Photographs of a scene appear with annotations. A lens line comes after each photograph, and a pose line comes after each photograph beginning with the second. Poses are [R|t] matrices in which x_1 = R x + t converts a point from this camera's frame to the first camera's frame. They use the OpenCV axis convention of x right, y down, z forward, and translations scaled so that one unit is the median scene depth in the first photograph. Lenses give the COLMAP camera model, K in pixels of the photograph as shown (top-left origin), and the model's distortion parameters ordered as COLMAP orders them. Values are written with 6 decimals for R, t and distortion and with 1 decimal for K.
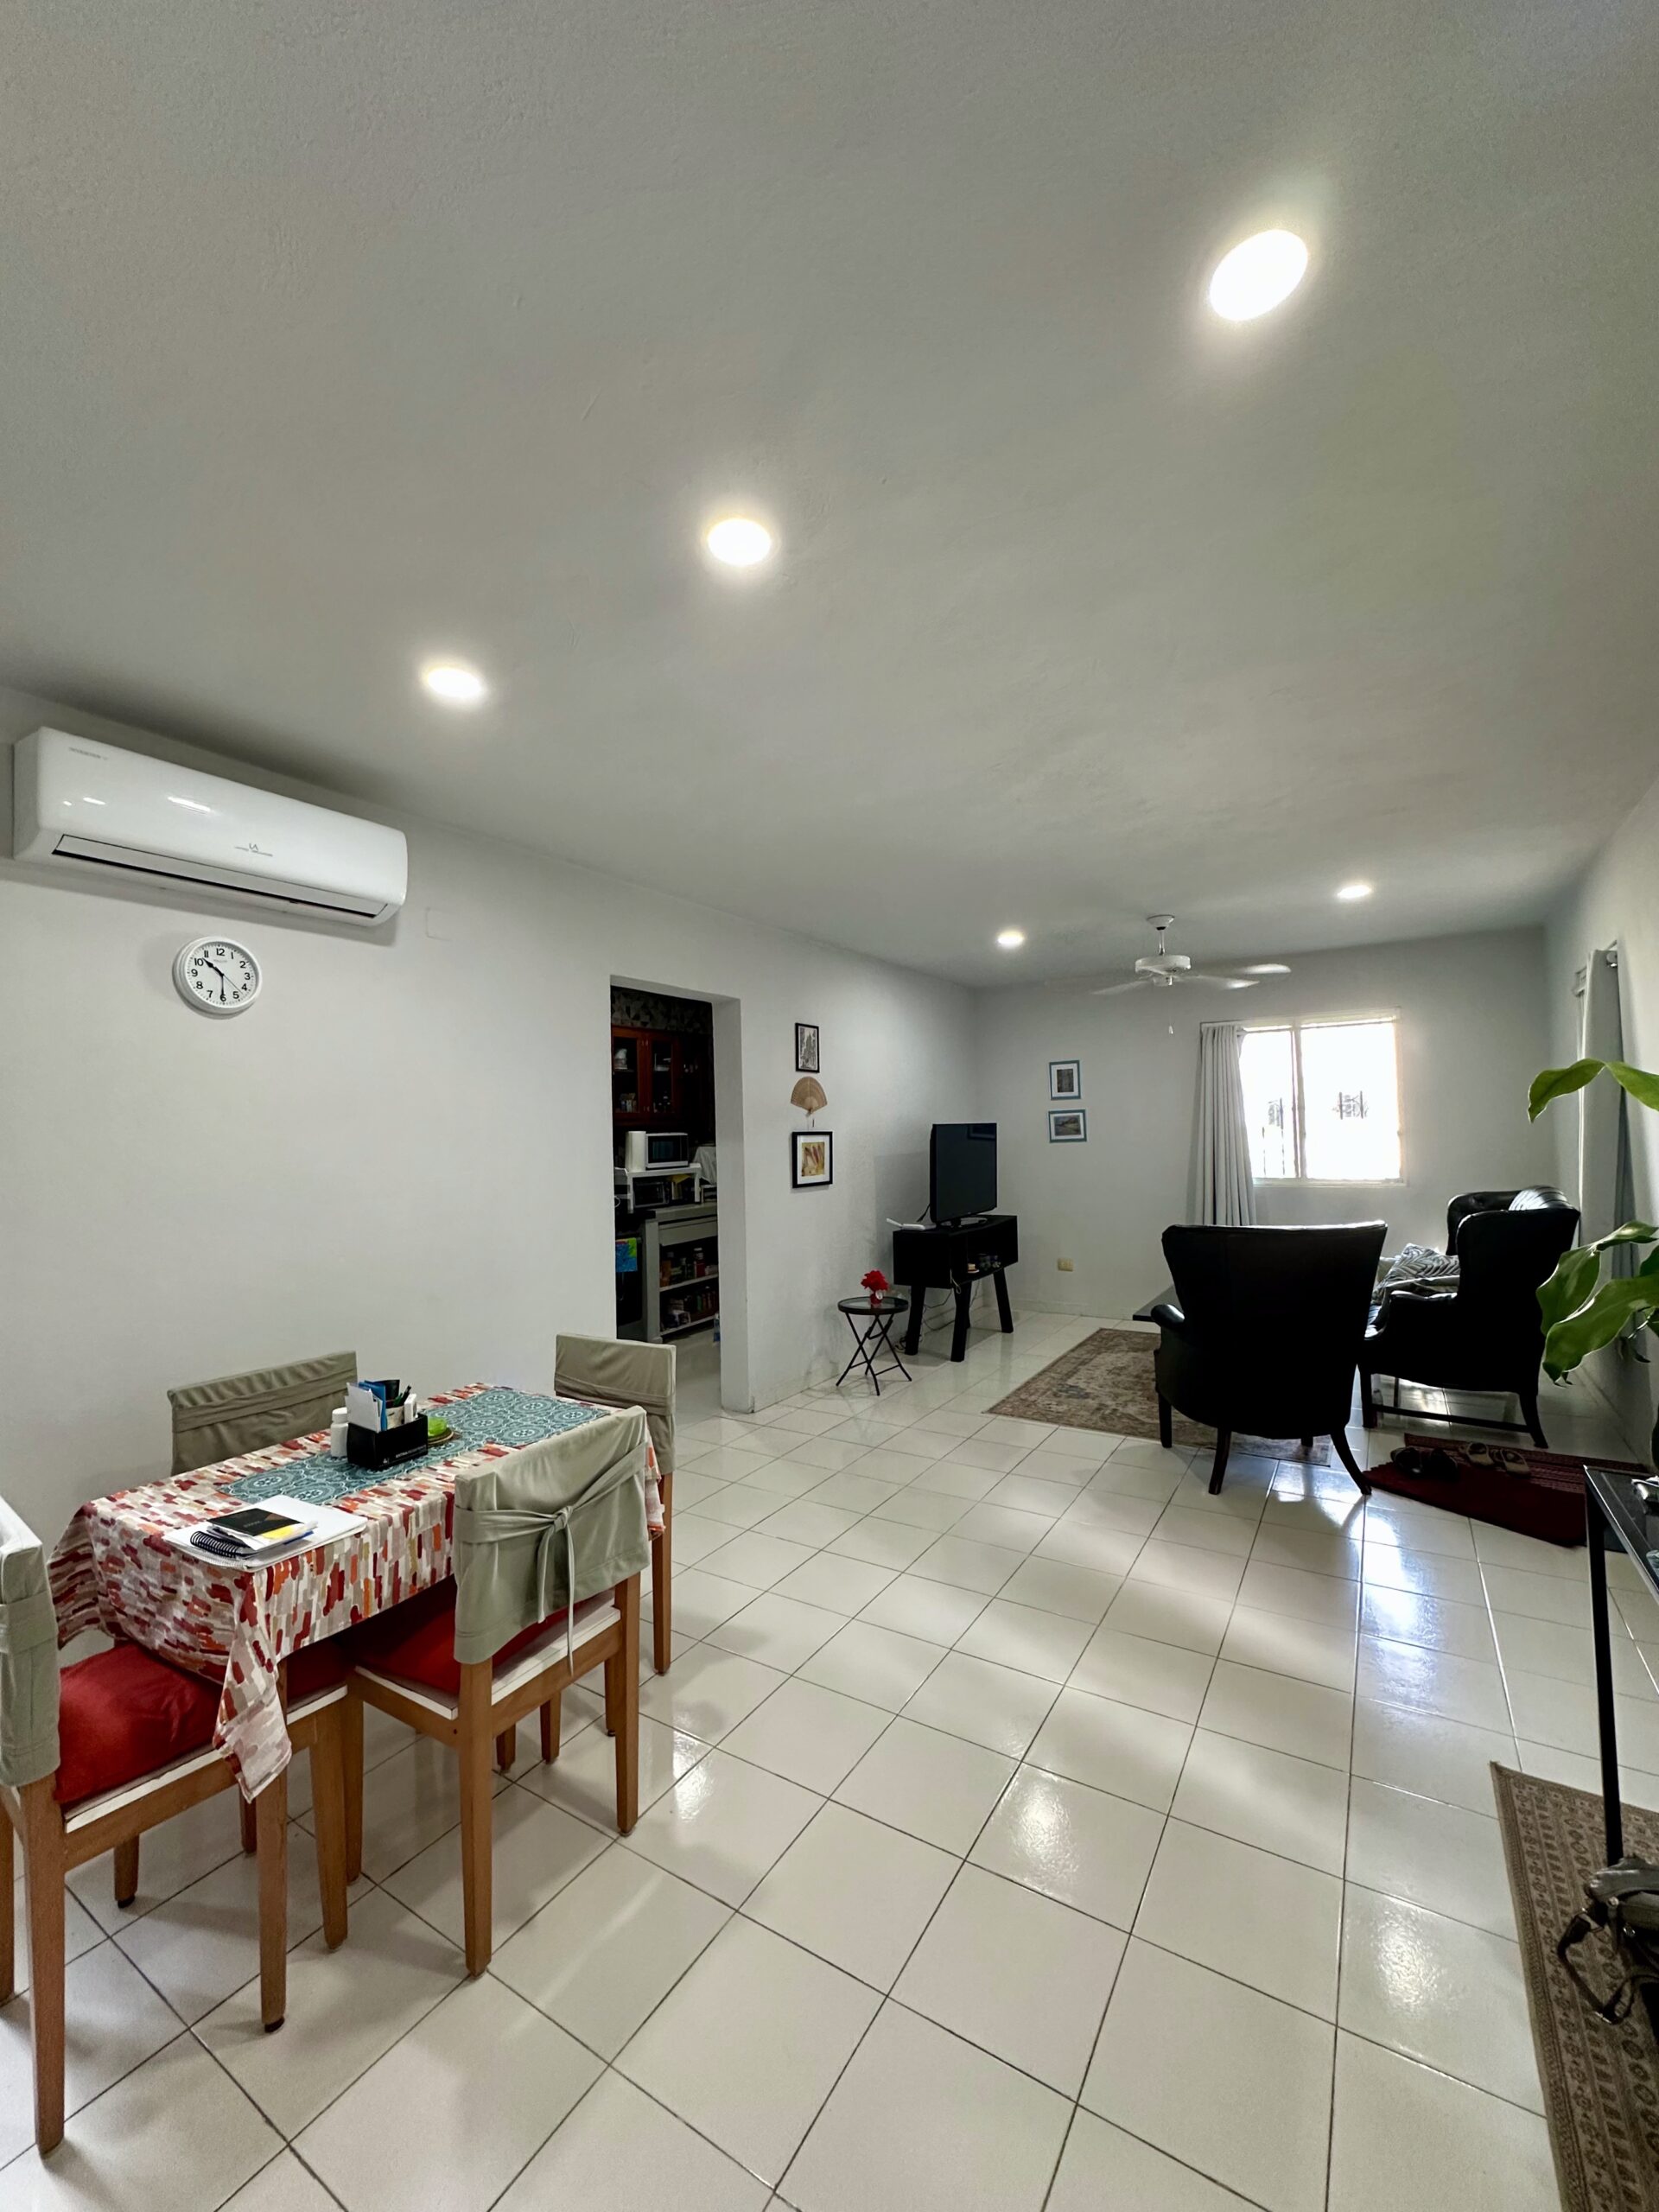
lens RADIAL K [[879.9, 0, 822.4], [0, 879.9, 1110.7], [0, 0, 1]] dist [-0.007054, 0.001488]
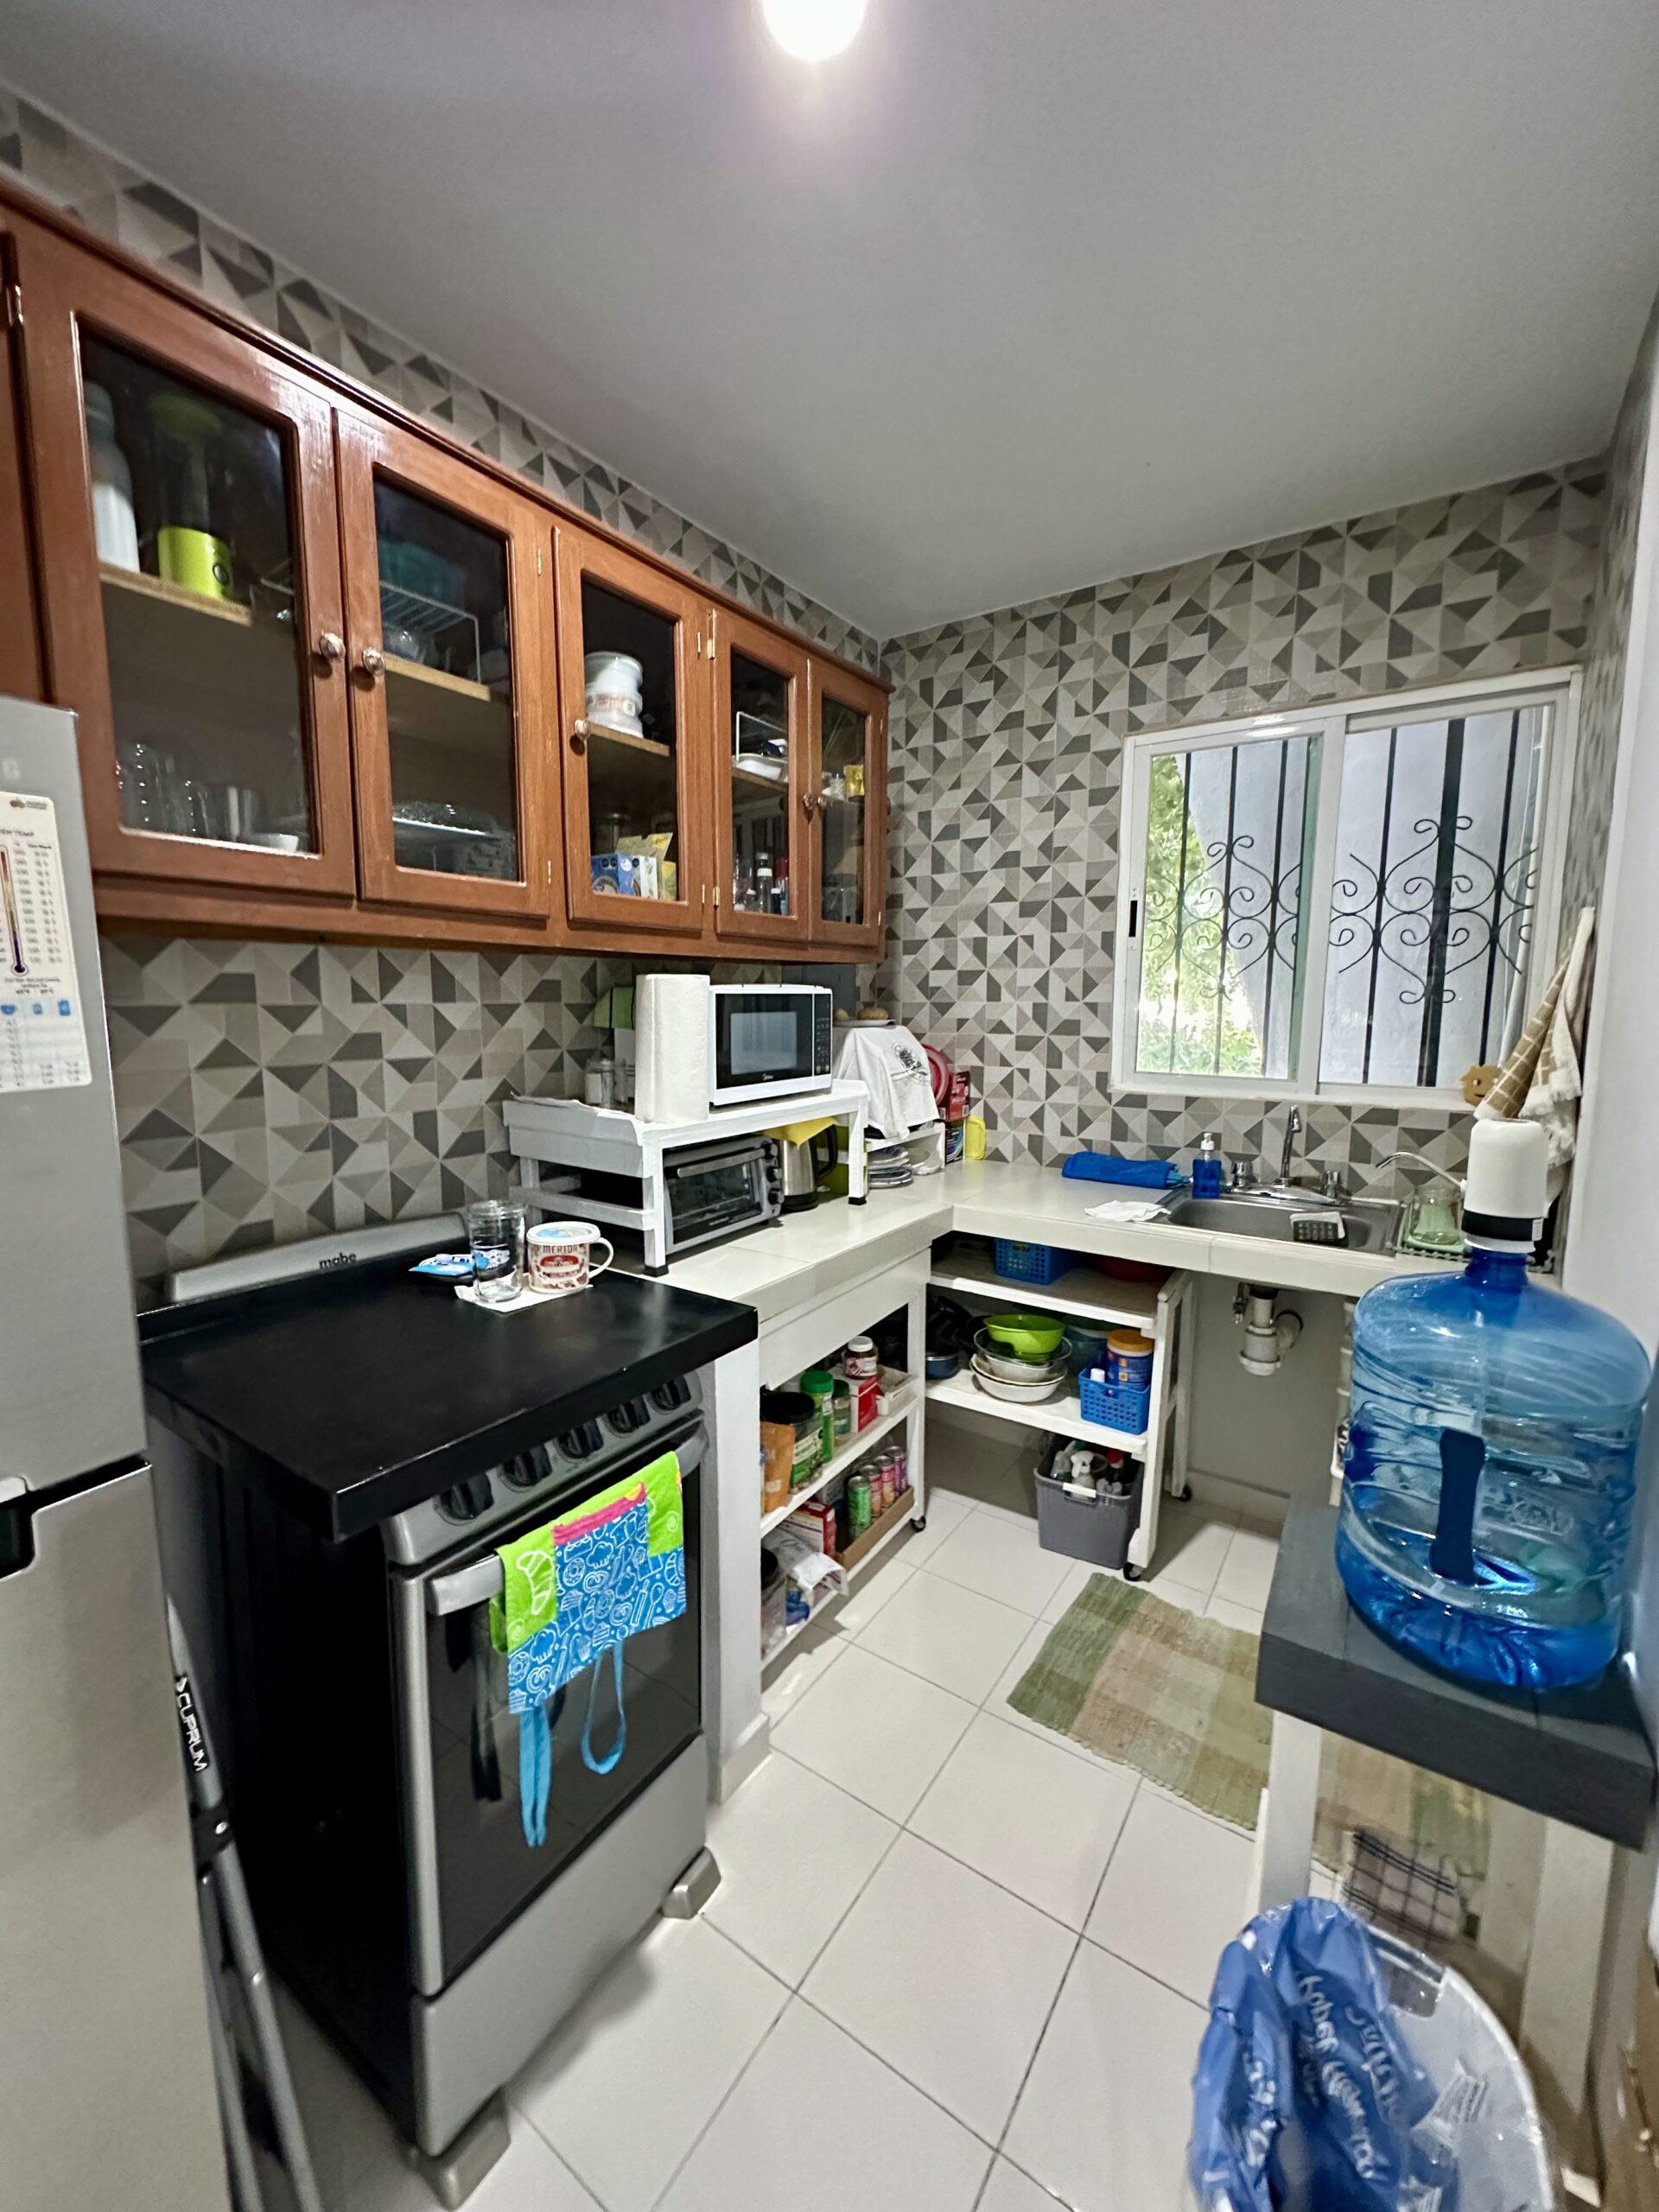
lens RADIAL K [[879.9, 0, 821.9], [0, 879.9, 1095.8], [0, 0, 1]] dist [-0.007054, 0.001488]
pose [[0.999072, 0.032188, -0.028608, -0.149520], [-0.027741, 0.989169, 0.144135, 0.019186], [0.032938, -0.143207, 0.989144, 0.689955]]
